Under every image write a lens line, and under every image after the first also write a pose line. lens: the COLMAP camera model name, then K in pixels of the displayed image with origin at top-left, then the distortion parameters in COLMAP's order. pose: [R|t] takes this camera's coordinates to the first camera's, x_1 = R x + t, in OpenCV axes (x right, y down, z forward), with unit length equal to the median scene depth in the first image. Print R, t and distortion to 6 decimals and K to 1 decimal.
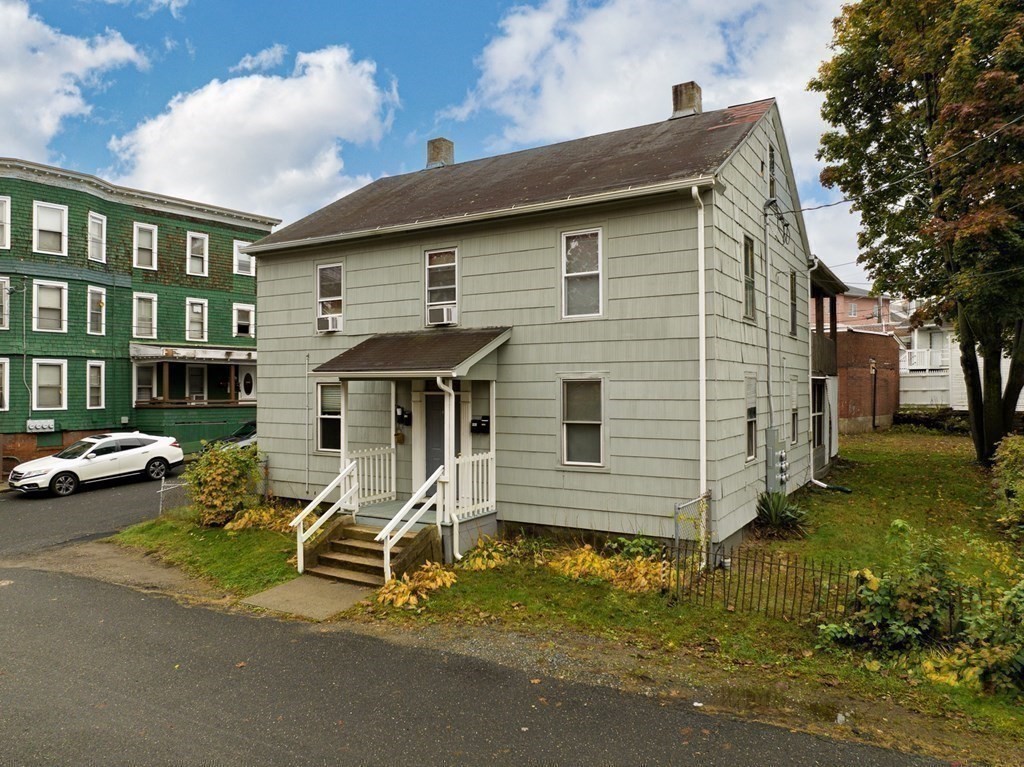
lens RADIAL K [[725.1, 0, 512.0], [0, 725.1, 383.5], [0, 0, 1]] dist [-0.038301, -0.002325]
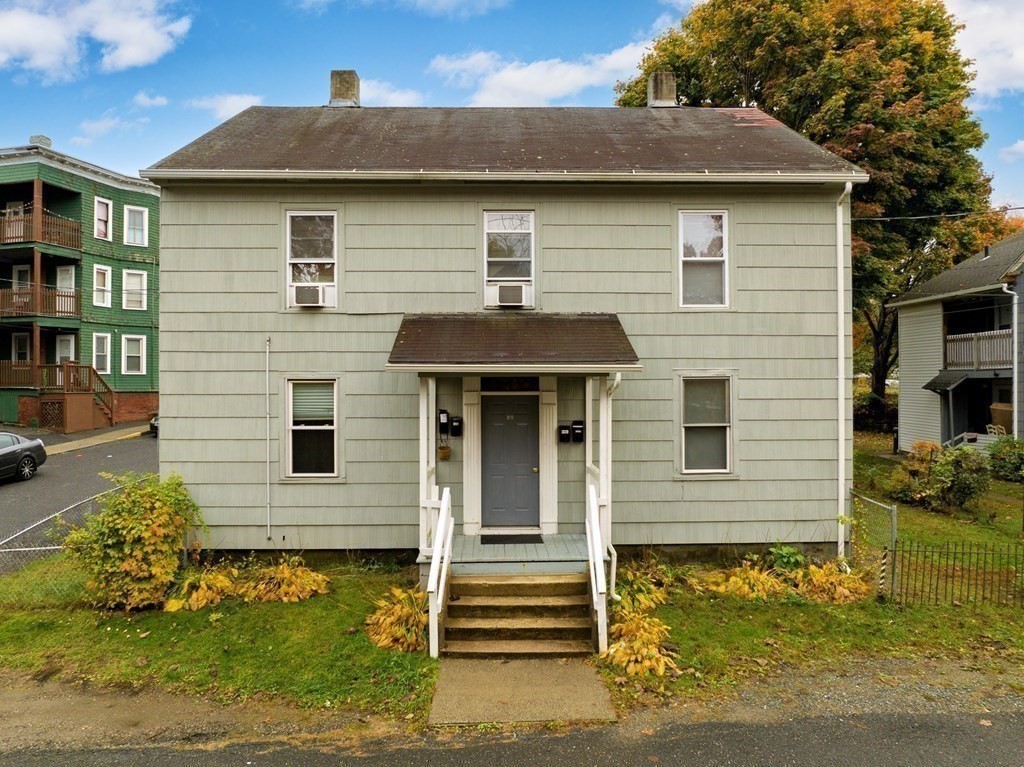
lens RADIAL K [[725.1, 0, 512.0], [0, 725.1, 383.5], [0, 0, 1]] dist [-0.038301, -0.002325]
pose [[0.841076, 0.001219, 0.540916, -0.571100], [-0.002977, 0.999993, 0.002377, 0.000907], [-0.540909, -0.003609, 0.841073, 0.367112]]
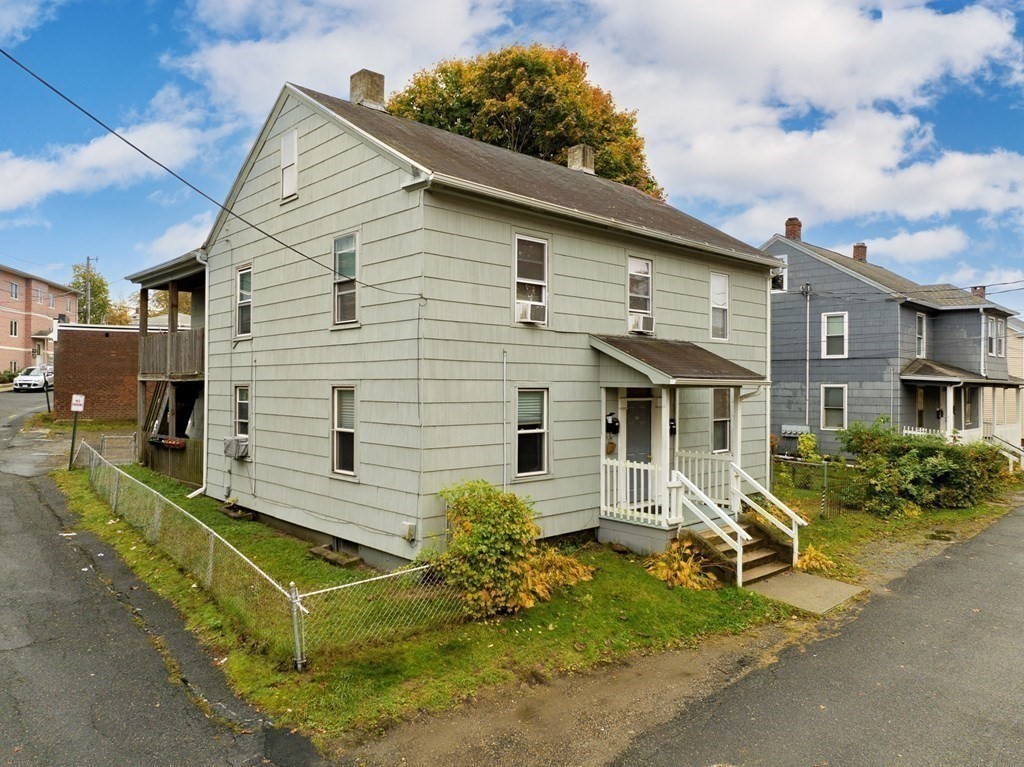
lens RADIAL K [[725.1, 0, 512.0], [0, 725.1, 383.5], [0, 0, 1]] dist [-0.038301, -0.002325]
pose [[0.263645, 0.004227, 0.964610, -1.240996], [-0.012647, 0.999920, -0.000925, -0.006062], [-0.964537, -0.011955, 0.263678, 0.989658]]
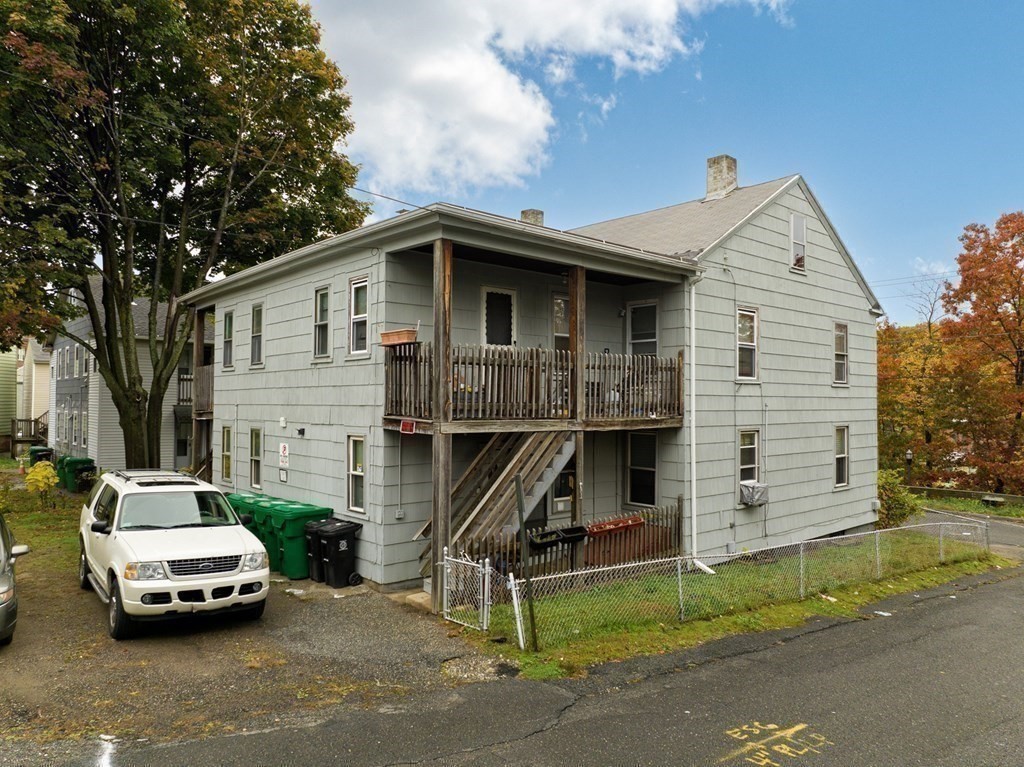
lens RADIAL K [[725.1, 0, 512.0], [0, 725.1, 383.5], [0, 0, 1]] dist [-0.038301, -0.002325]
pose [[-0.955938, 0.011749, 0.293334, -0.175169], [0.000211, 0.999226, -0.039334, -0.027584], [-0.293569, -0.037539, -0.955200, 2.978315]]
